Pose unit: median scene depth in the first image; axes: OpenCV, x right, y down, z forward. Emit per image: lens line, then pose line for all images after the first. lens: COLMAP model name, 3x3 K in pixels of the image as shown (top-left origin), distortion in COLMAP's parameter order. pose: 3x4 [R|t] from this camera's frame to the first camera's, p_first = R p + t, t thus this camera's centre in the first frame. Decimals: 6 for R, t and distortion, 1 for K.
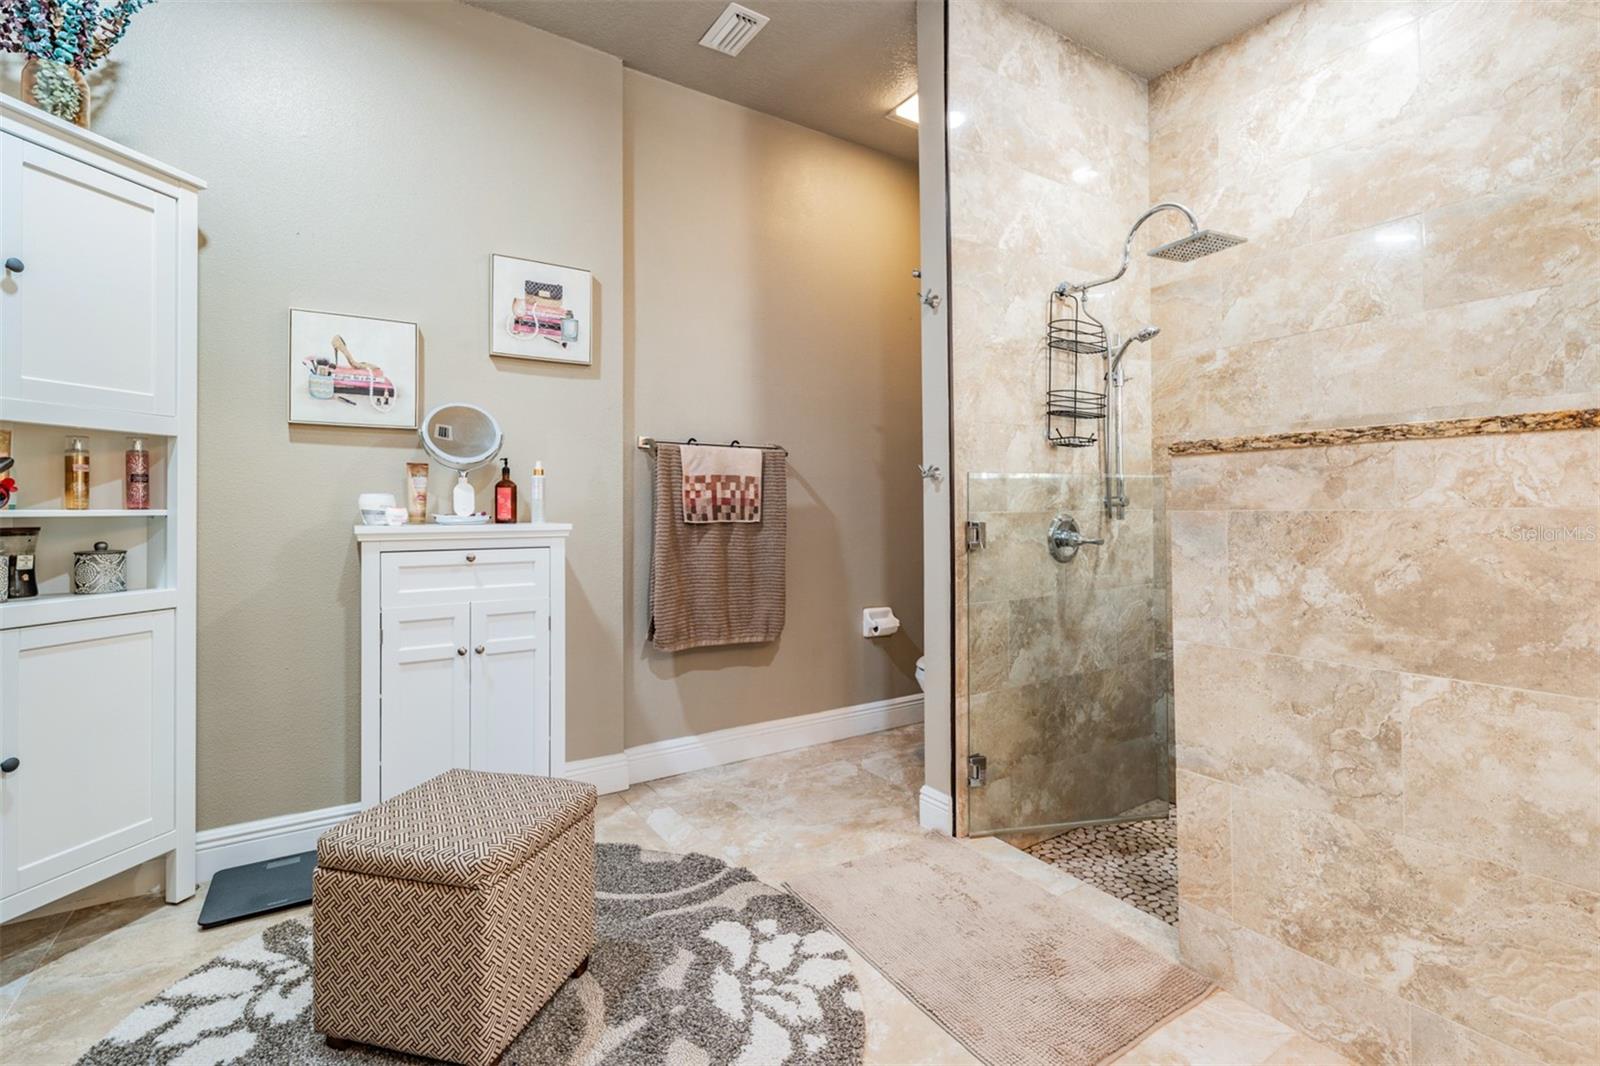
lens RADIAL K [[719.3, 0, 890.4], [0, 719.3, 501.3], [0, 0, 1]] dist [0.003706, -0.001442]
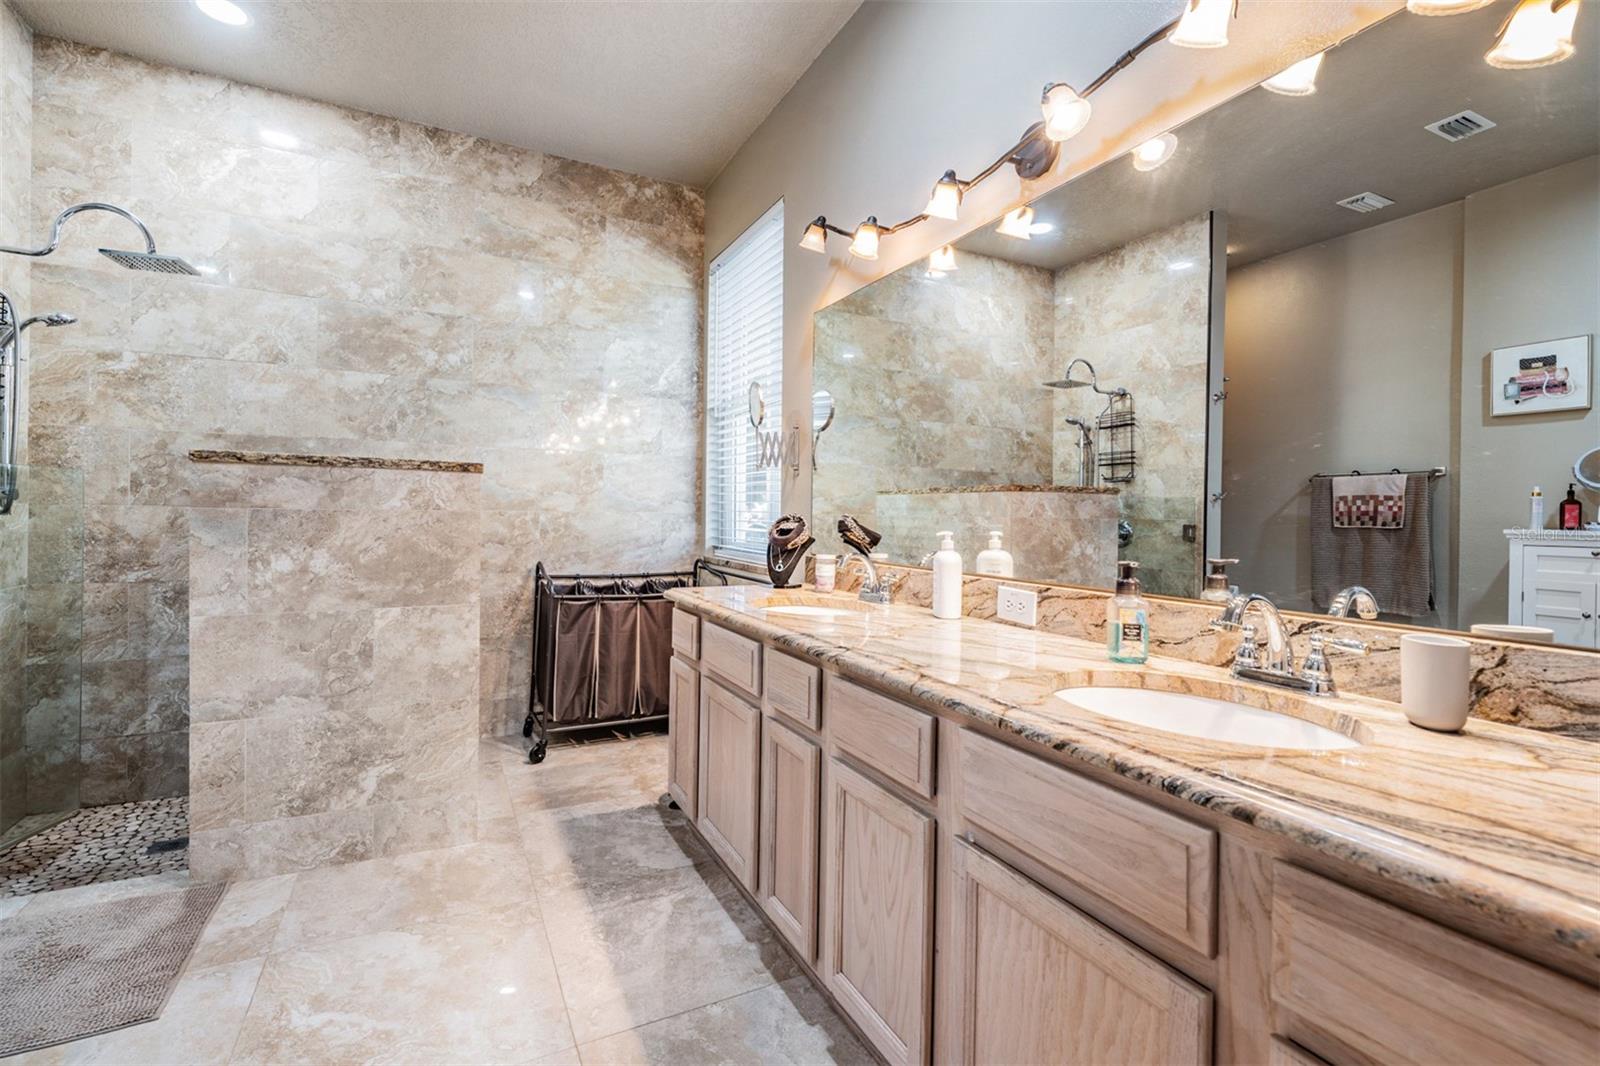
lens RADIAL K [[719.3, 0, 808.2], [0, 719.3, 517.1], [0, 0, 1]] dist [0.003706, -0.001442]
pose [[0.083907, 0.004508, 0.996463, -0.592792], [-0.029936, 0.999550, -0.002002, 0.000705], [-0.996024, -0.029662, 0.084004, -0.085050]]
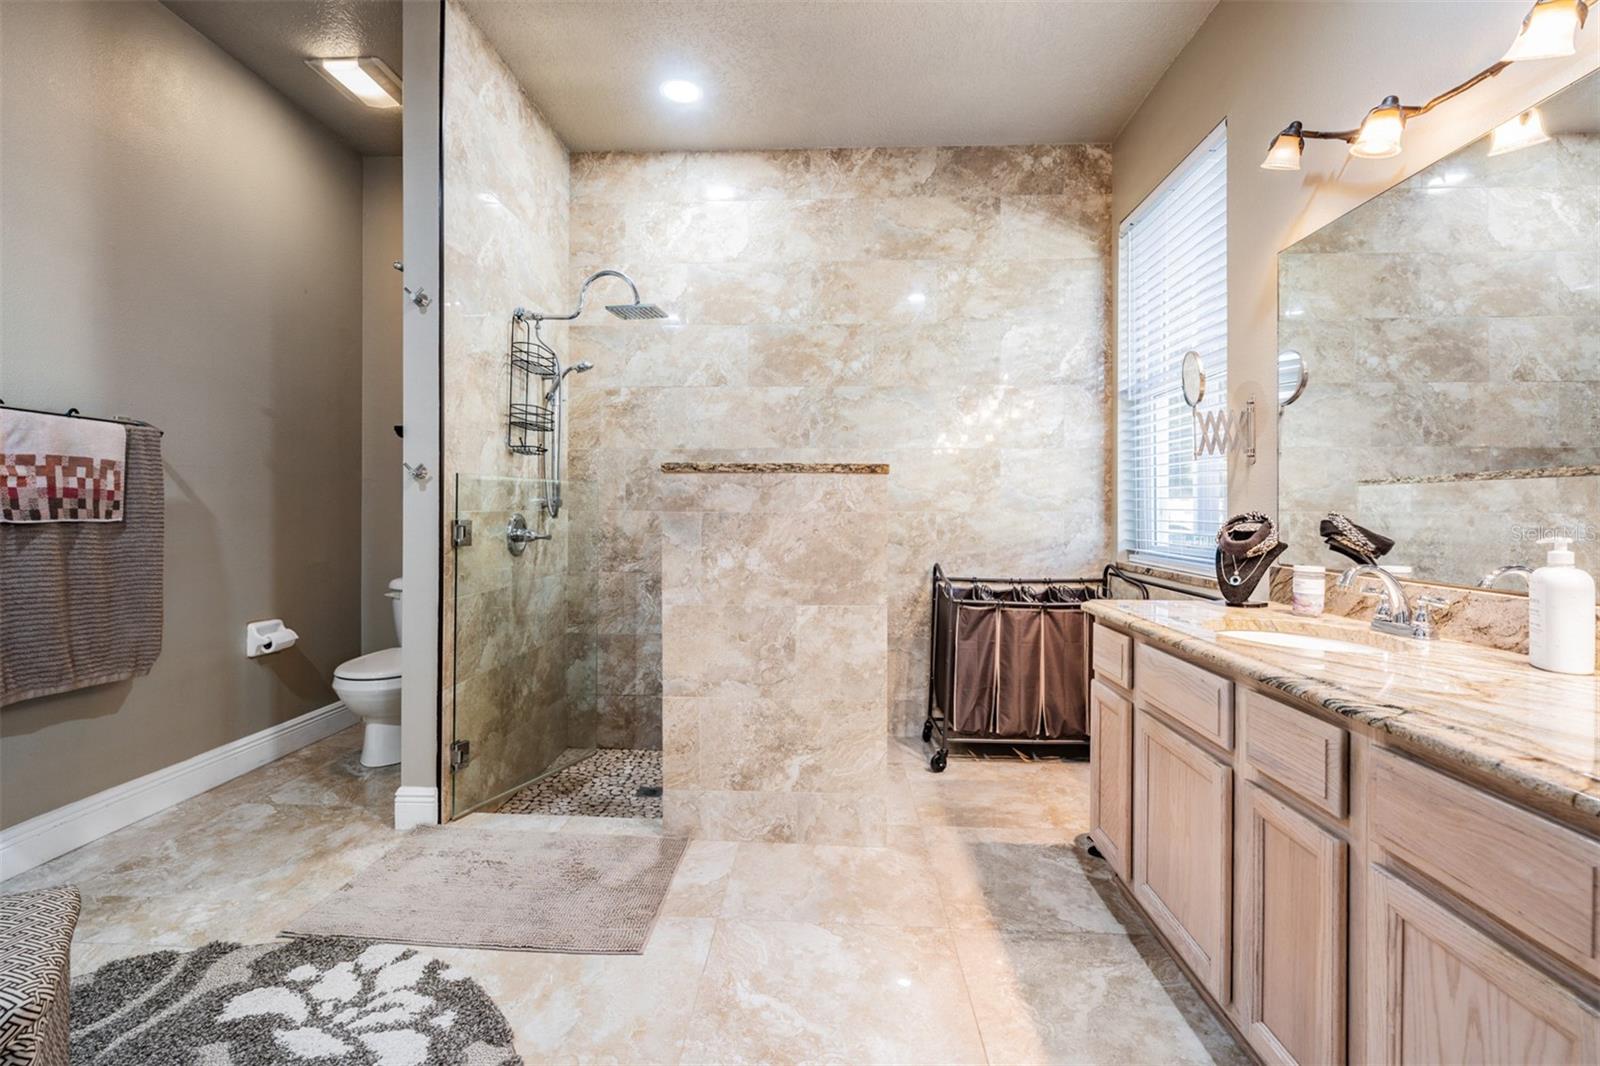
lens RADIAL K [[719.3, 0, 773.8], [0, 719.3, 507.2], [0, 0, 1]] dist [0.003706, -0.001442]
pose [[0.596553, 0.012488, 0.802476, -0.503585], [-0.020467, 0.999790, -0.000344, 0.000325], [-0.802312, -0.016219, 0.596684, 0.005792]]
